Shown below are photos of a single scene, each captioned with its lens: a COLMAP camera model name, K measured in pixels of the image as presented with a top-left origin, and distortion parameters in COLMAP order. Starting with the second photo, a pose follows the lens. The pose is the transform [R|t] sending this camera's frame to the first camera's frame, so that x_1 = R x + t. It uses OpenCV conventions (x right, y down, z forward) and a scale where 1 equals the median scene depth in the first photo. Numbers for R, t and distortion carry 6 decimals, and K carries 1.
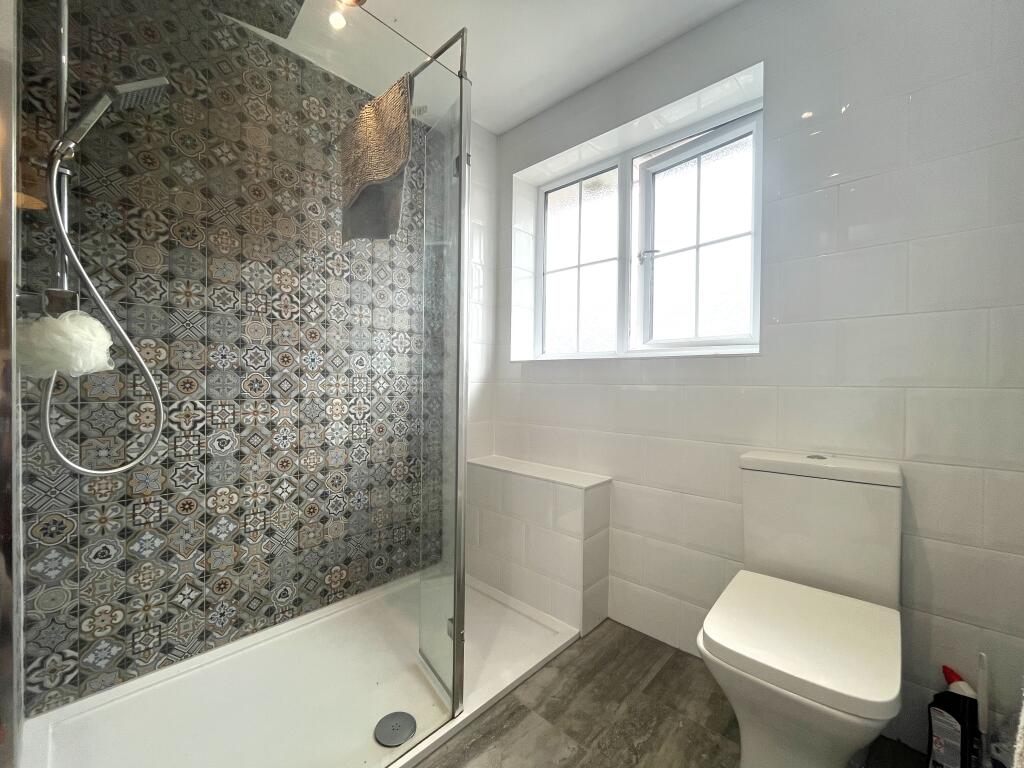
lens RADIAL K [[420.2, 0, 519.8], [0, 420.2, 385.6], [0, 0, 1]] dist [-0.007002, 0.000927]
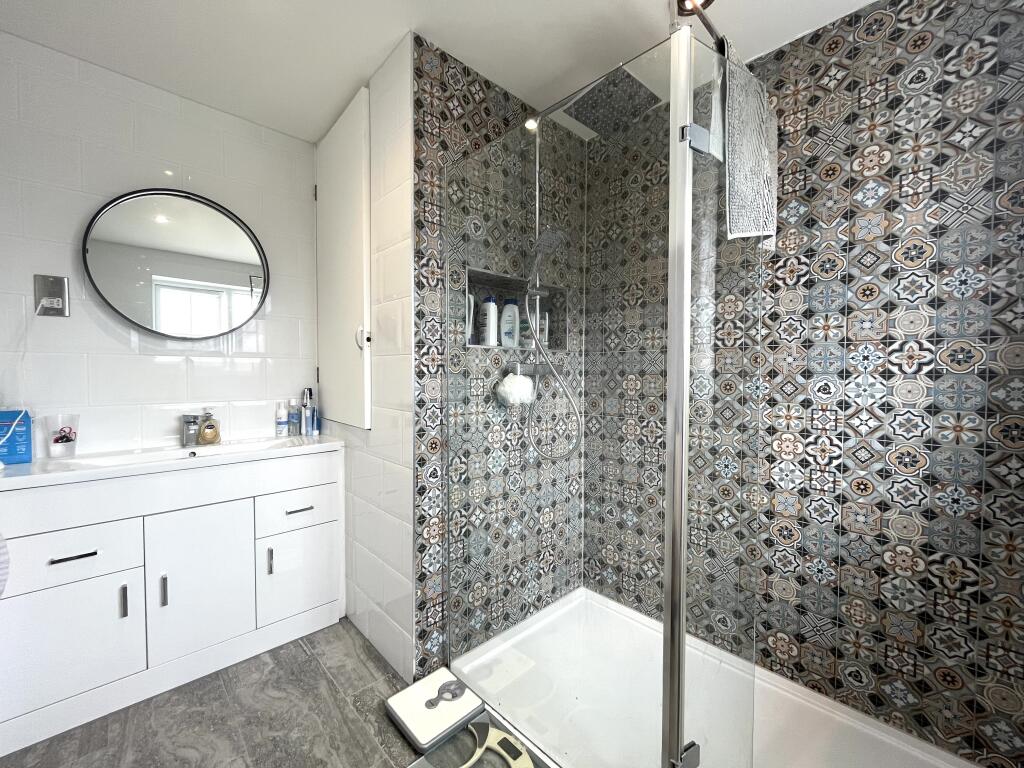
lens RADIAL K [[420.2, 0, 510.9], [0, 420.2, 378.9], [0, 0, 1]] dist [-0.007002, 0.000927]
pose [[-0.066829, 0.008234, -0.997730, 0.435123], [-0.009086, 0.999919, 0.008861, -0.080980], [0.997723, 0.009657, -0.066749, 0.519814]]
